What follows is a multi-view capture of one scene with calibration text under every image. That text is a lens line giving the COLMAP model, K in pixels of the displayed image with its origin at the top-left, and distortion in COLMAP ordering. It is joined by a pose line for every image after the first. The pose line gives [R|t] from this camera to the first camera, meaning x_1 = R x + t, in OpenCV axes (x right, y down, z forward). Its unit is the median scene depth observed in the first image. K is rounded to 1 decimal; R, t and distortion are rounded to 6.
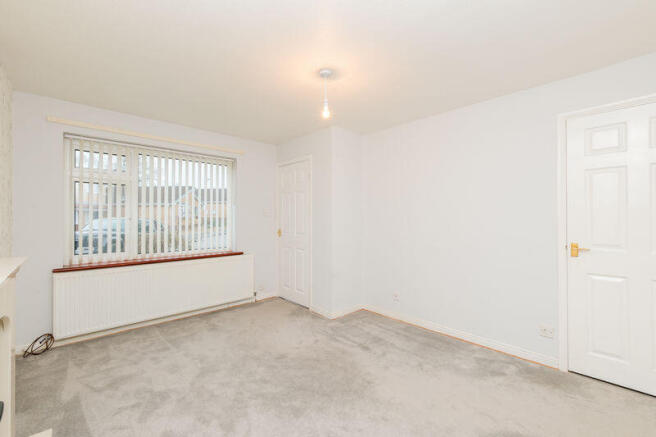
lens RADIAL K [[286.8, 0, 329.5], [0, 286.8, 217.7], [0, 0, 1]] dist [0.011873, -0.001458]
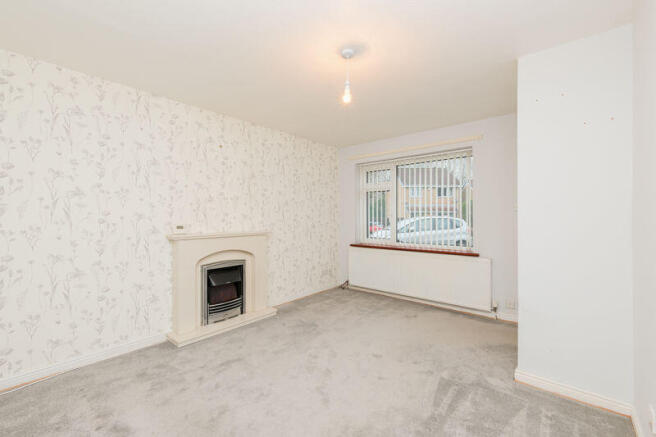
lens RADIAL K [[286.8, 0, 328.2], [0, 286.8, 216.6], [0, 0, 1]] dist [0.011873, -0.001458]
pose [[0.079319, 0.002034, -0.996847, 0.632751], [0.006504, 0.999976, 0.002558, 0.005343], [0.996828, -0.006686, 0.079304, 0.606933]]
